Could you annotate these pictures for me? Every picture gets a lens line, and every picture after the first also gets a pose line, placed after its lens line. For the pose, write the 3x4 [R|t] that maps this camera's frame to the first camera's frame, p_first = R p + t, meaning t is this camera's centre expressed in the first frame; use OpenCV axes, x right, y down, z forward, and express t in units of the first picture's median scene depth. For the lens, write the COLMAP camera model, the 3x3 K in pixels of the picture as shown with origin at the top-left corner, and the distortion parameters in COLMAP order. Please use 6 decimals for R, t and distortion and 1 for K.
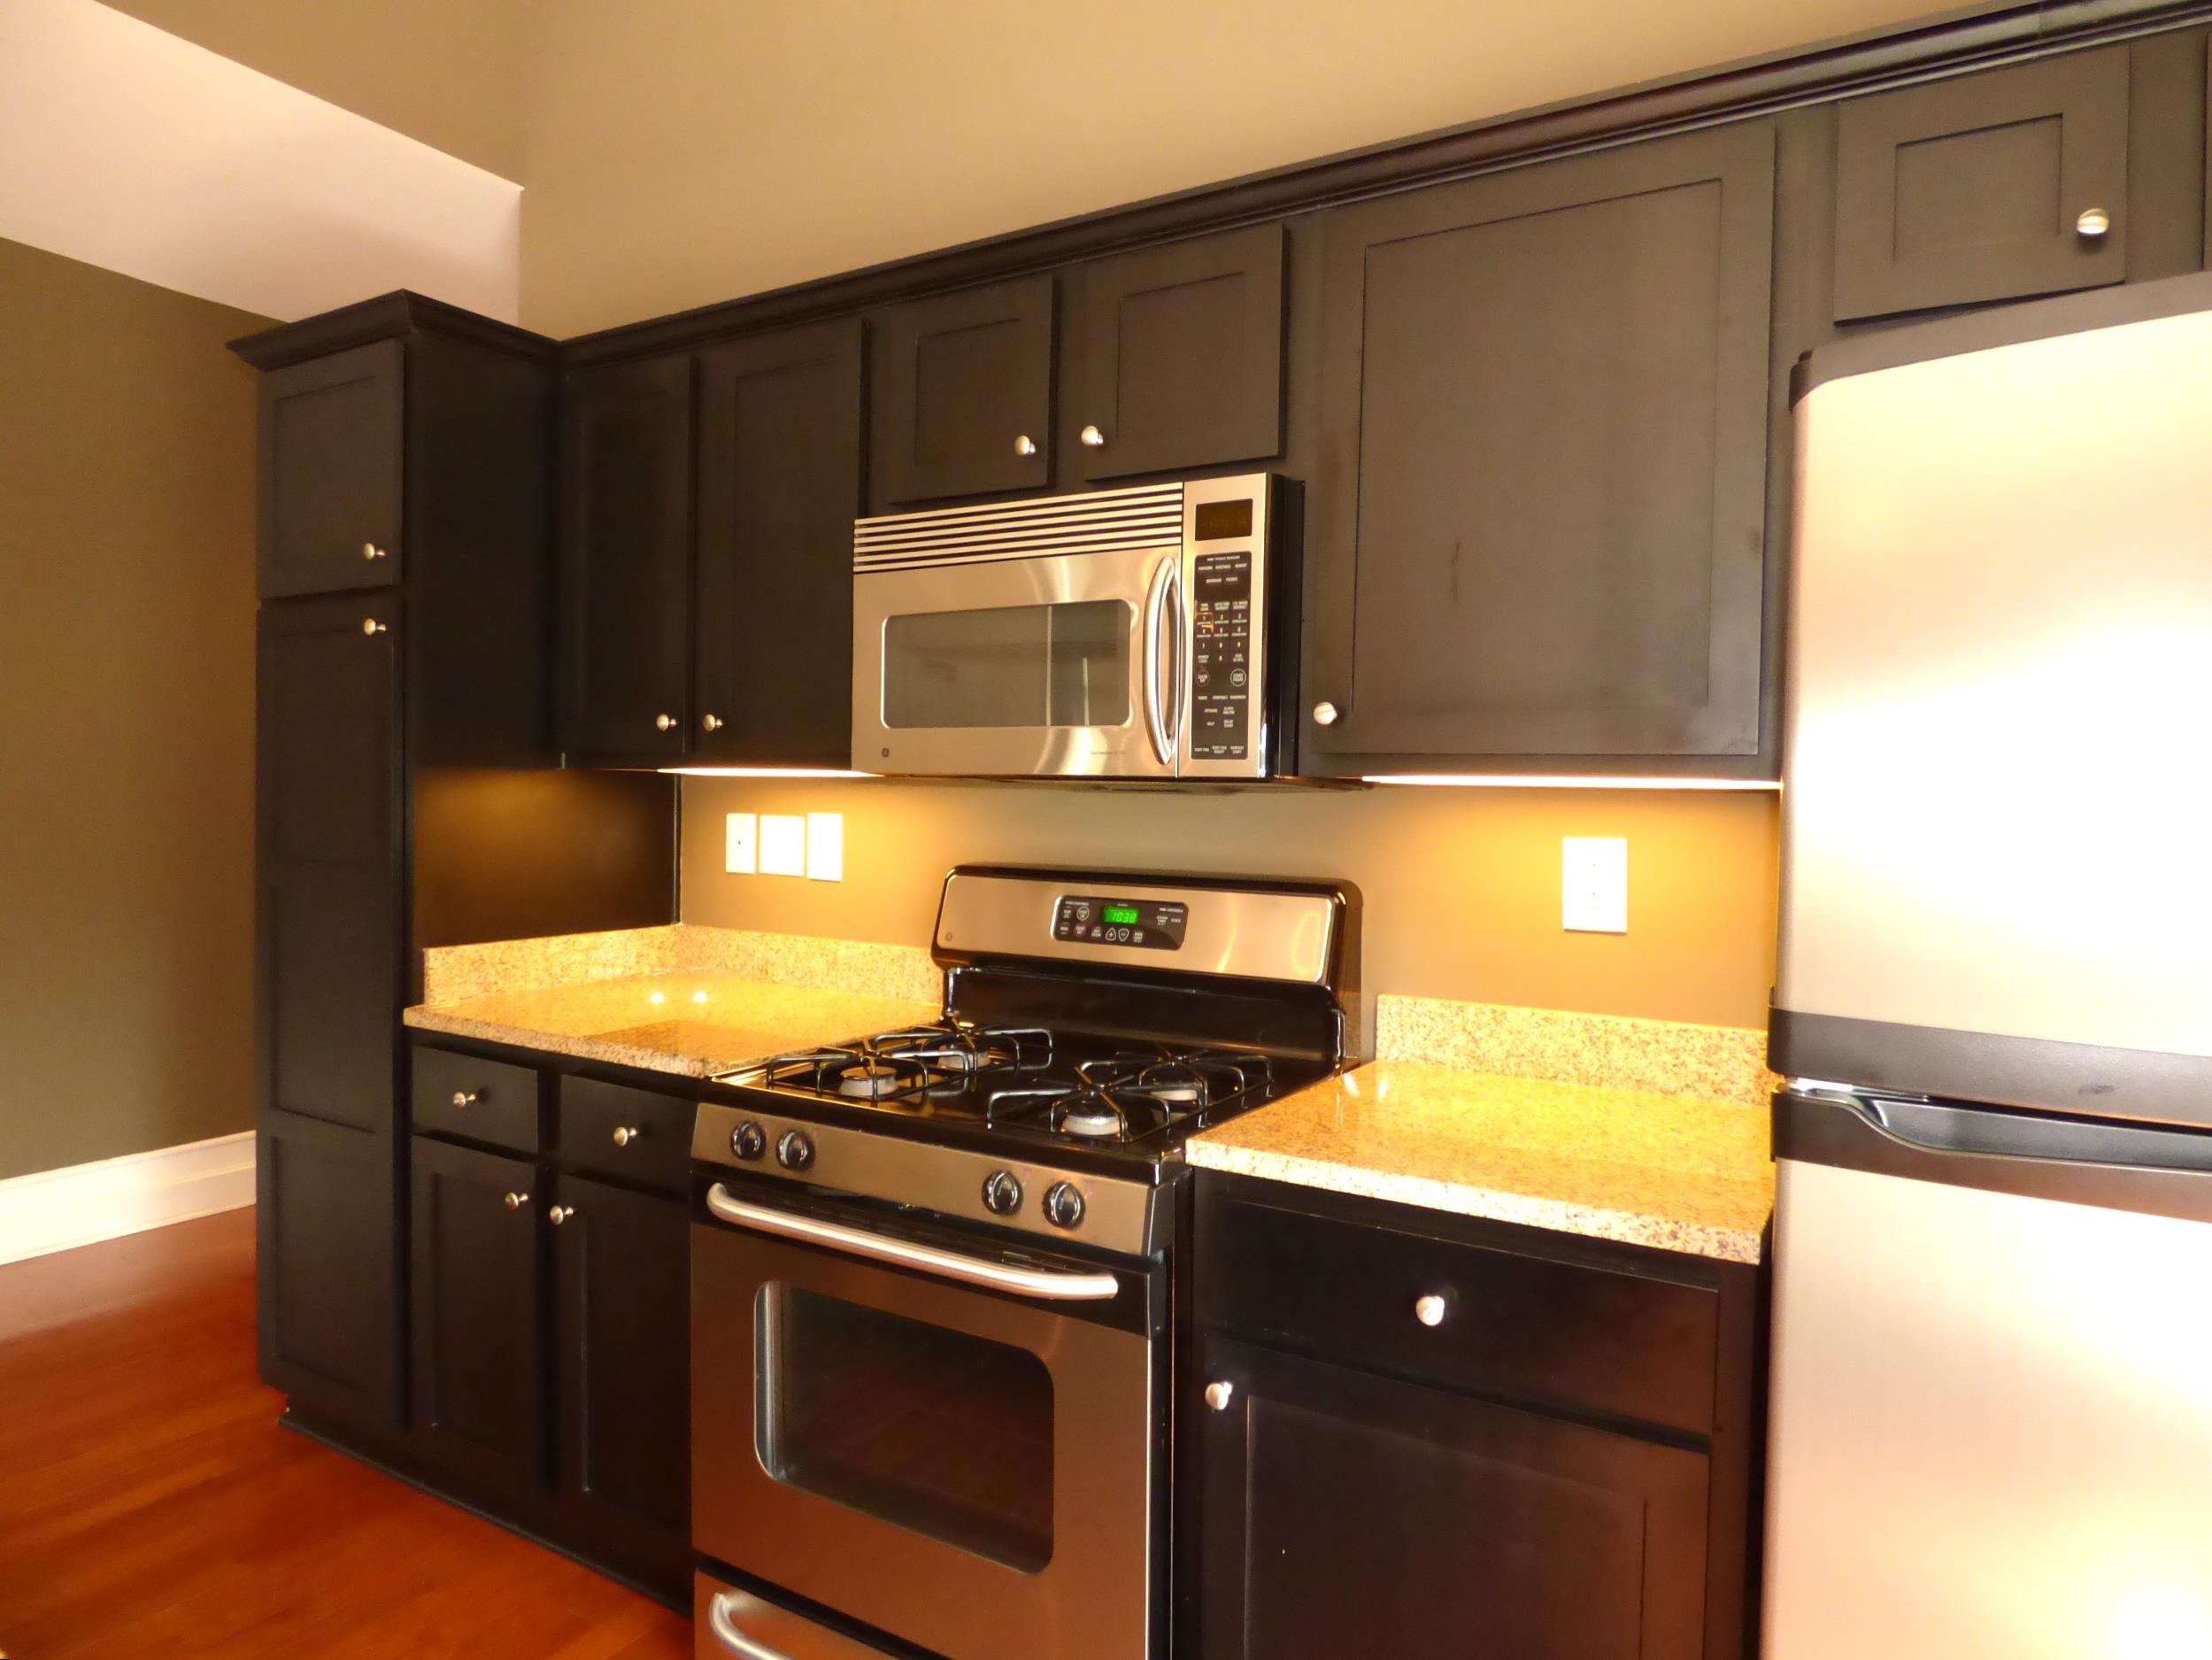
lens RADIAL K [[1336.2, 0, 1128.6], [0, 1336.2, 833.0], [0, 0, 1]] dist [-0.020791, 0.000364]
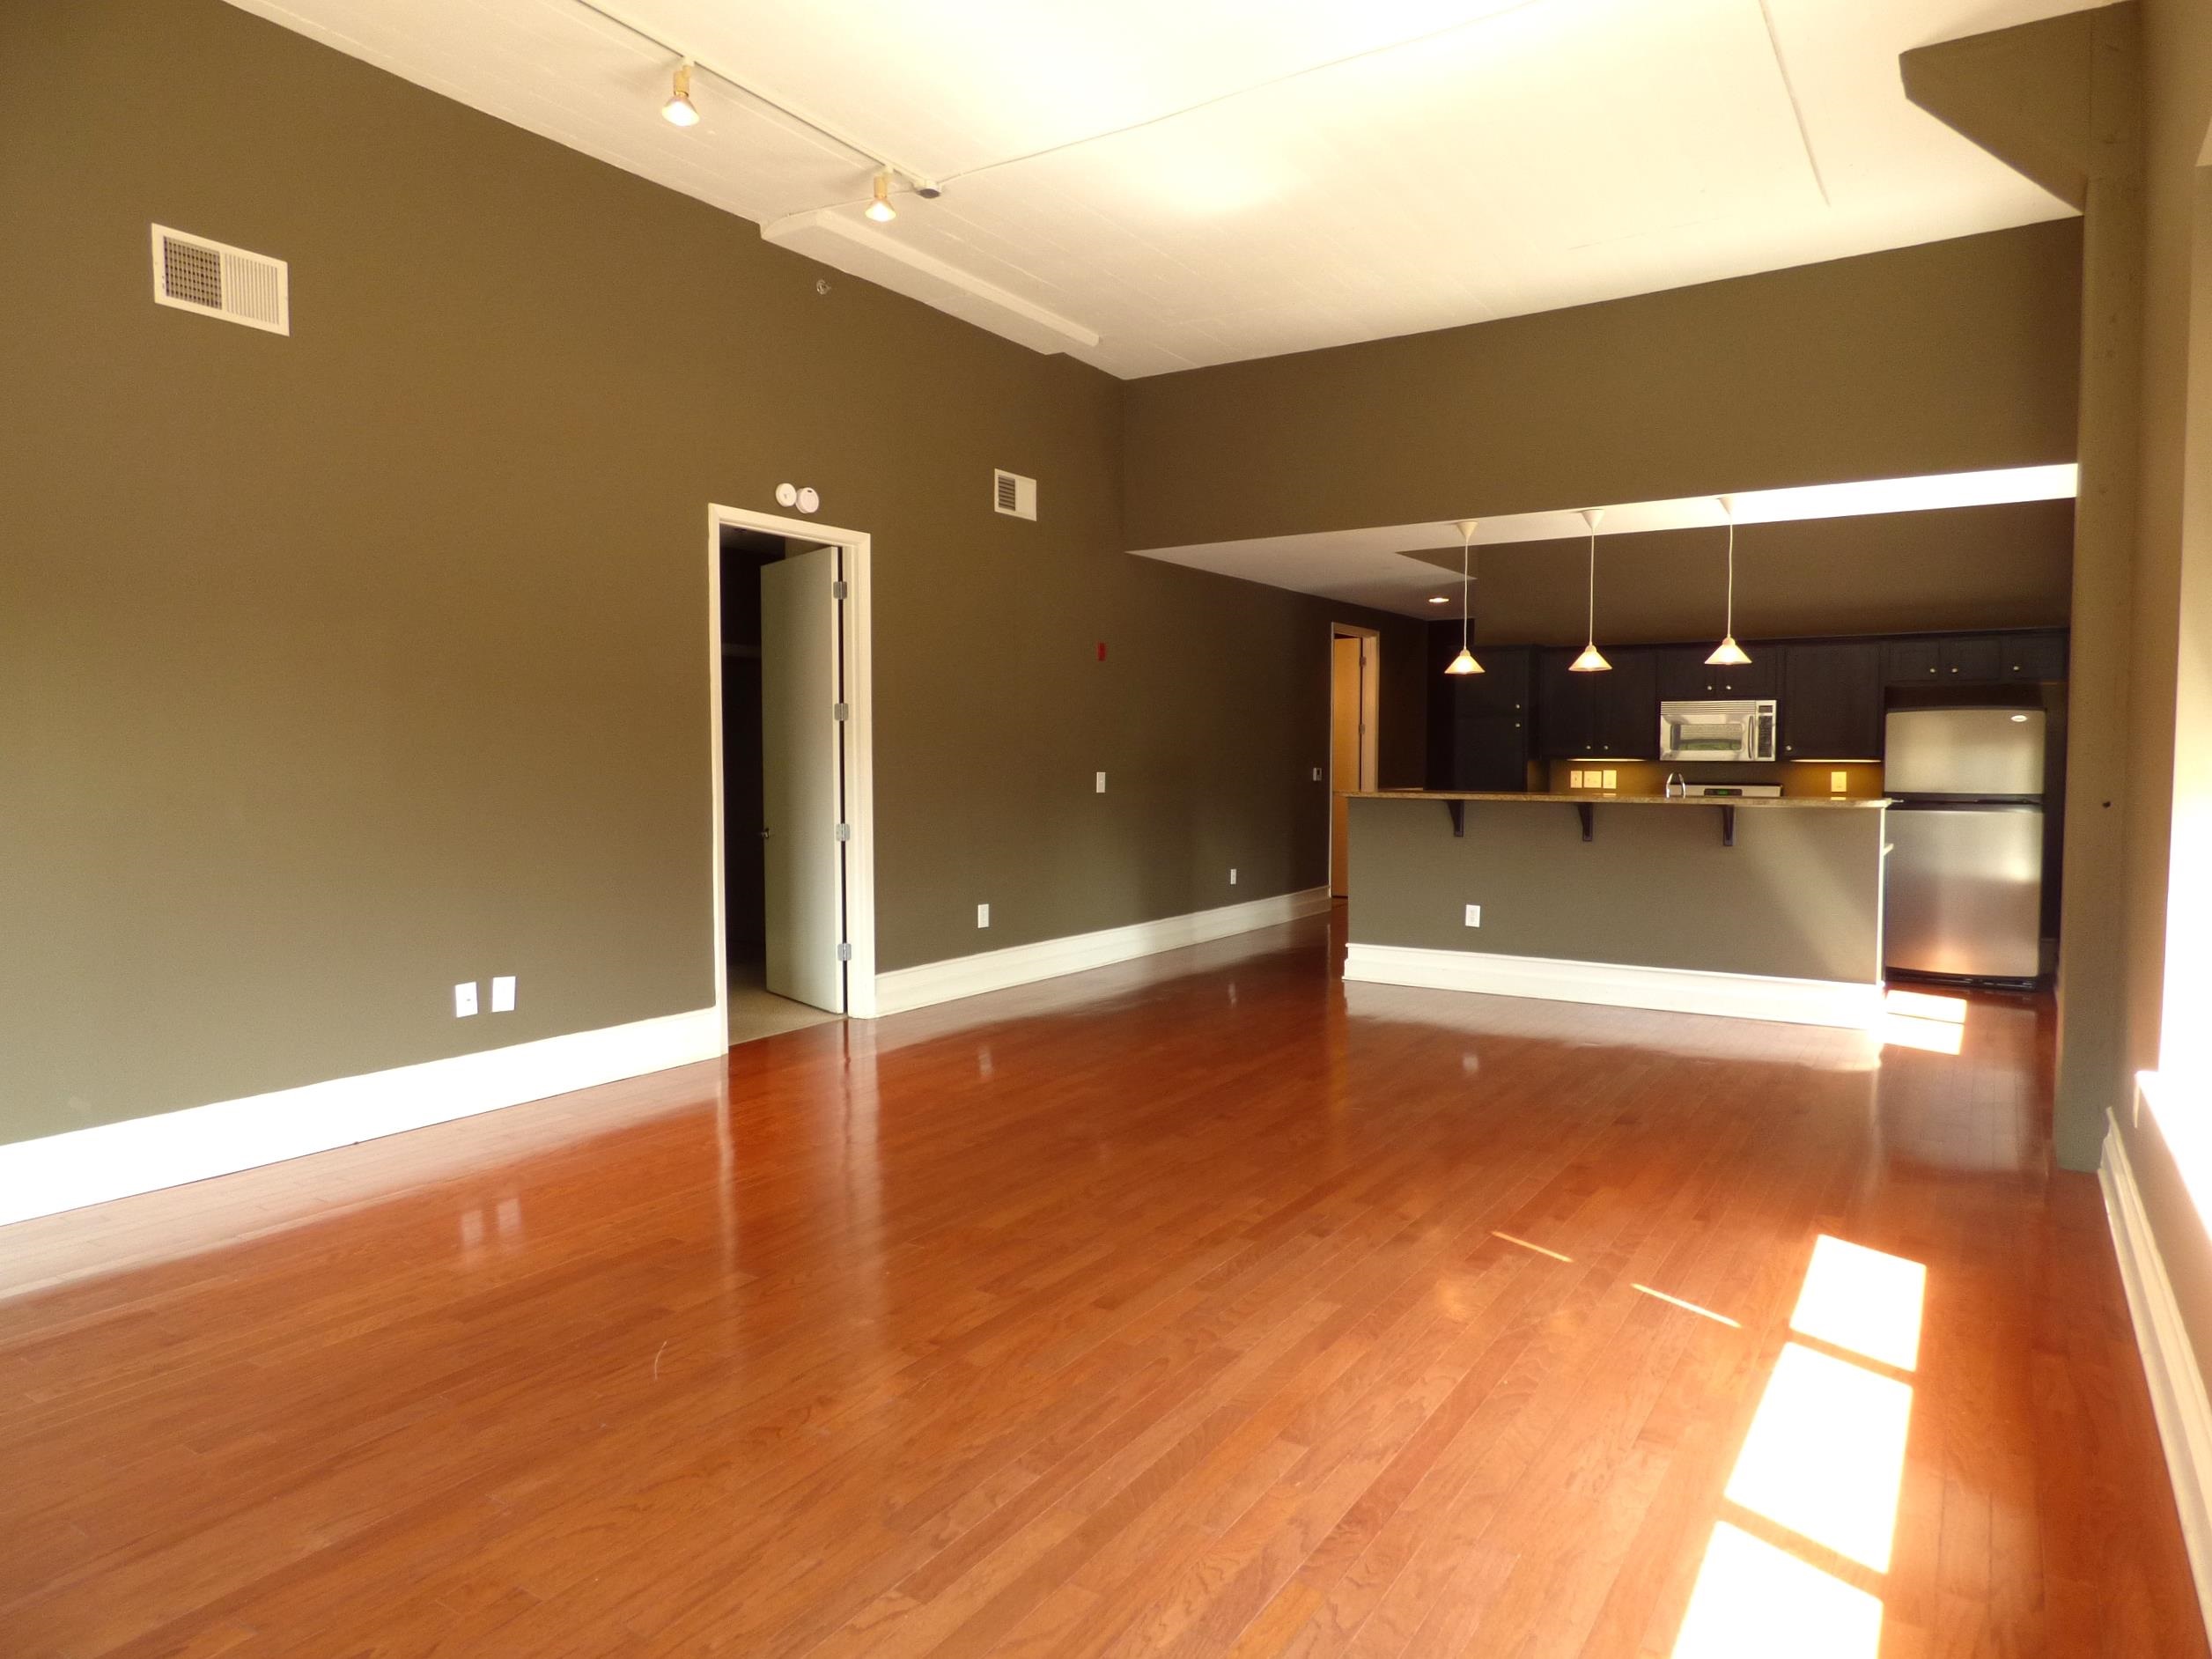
lens RADIAL K [[1336.1, 0, 1093.2], [0, 1336.1, 815.4], [0, 0, 1]] dist [-0.020791, 0.000364]
pose [[0.997793, -0.012058, -0.065300, -1.912298], [0.012836, 0.999852, 0.011498, 0.066223], [0.065151, -0.012310, 0.997799, -3.724343]]
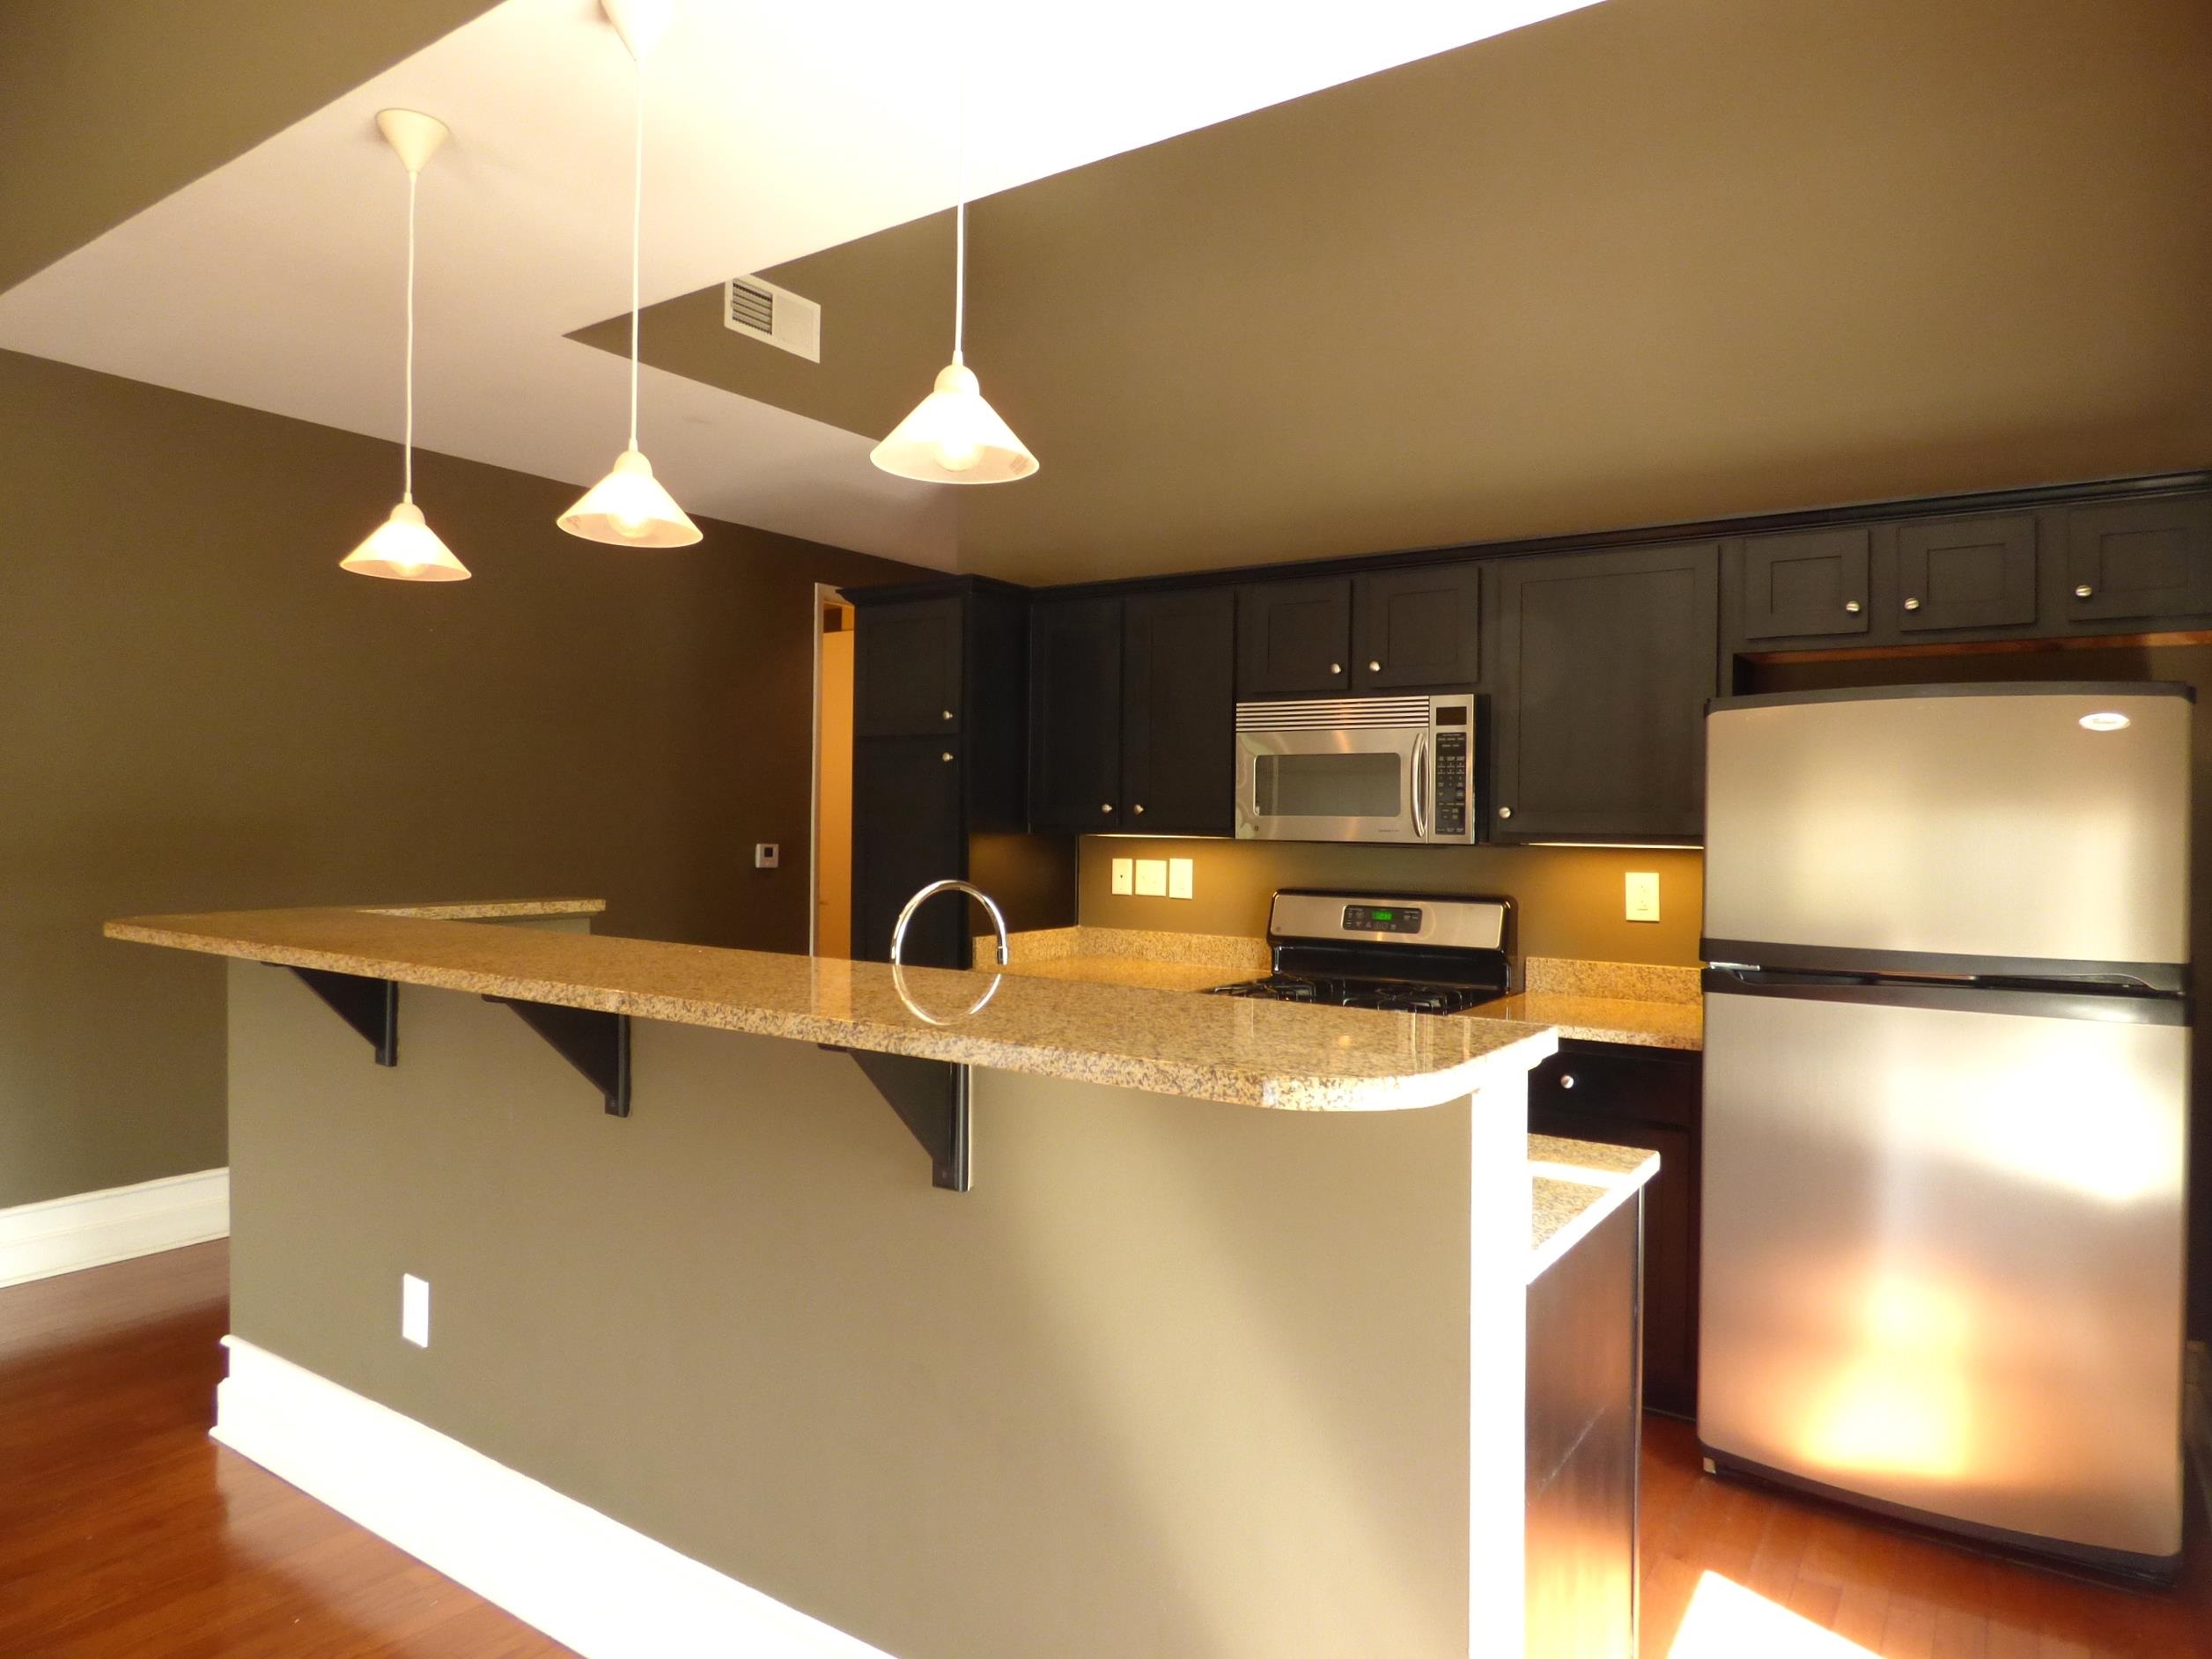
lens RADIAL K [[1336.1, 0, 1099.8], [0, 1336.1, 833.4], [0, 0, 1]] dist [-0.020791, 0.000364]
pose [[0.997542, -0.005514, -0.069861, -0.288486], [0.003917, 0.999728, -0.022981, -0.011793], [0.069968, 0.022651, 0.997292, -0.944067]]
